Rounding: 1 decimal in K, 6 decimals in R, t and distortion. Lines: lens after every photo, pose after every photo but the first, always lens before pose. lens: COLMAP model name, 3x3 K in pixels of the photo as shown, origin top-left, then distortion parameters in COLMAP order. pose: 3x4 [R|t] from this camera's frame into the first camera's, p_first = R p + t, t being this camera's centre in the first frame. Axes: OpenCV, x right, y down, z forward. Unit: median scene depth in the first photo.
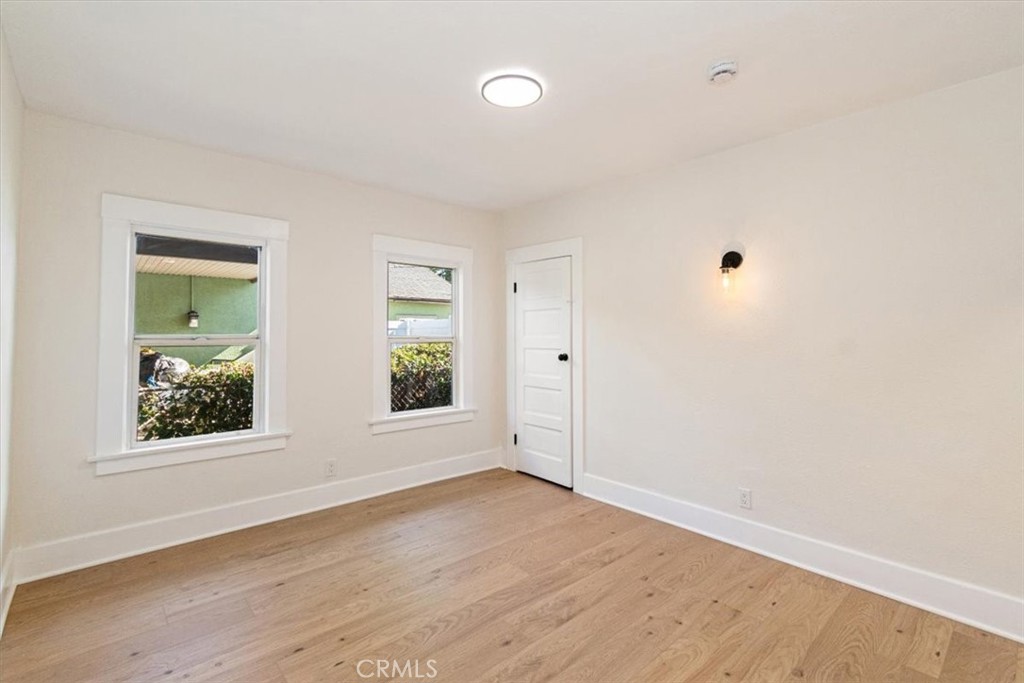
lens RADIAL K [[467.7, 0, 496.6], [0, 467.7, 319.4], [0, 0, 1]] dist [-0.001966, -0.000673]
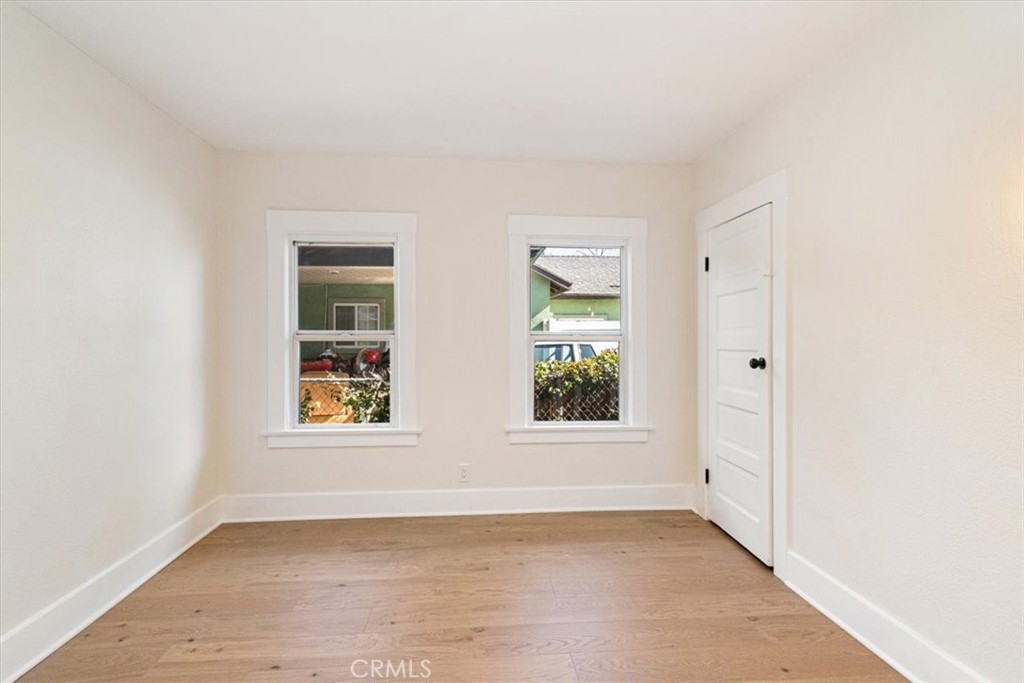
lens RADIAL K [[470.0, 0, 508.0], [0, 470.0, 339.8], [0, 0, 1]] dist [0.000057, -0.000331]
pose [[0.807803, 0.001679, -0.589451, 0.256141], [0.018087, 0.999455, 0.027633, 0.025809], [0.589175, -0.032983, 0.807332, 0.287763]]
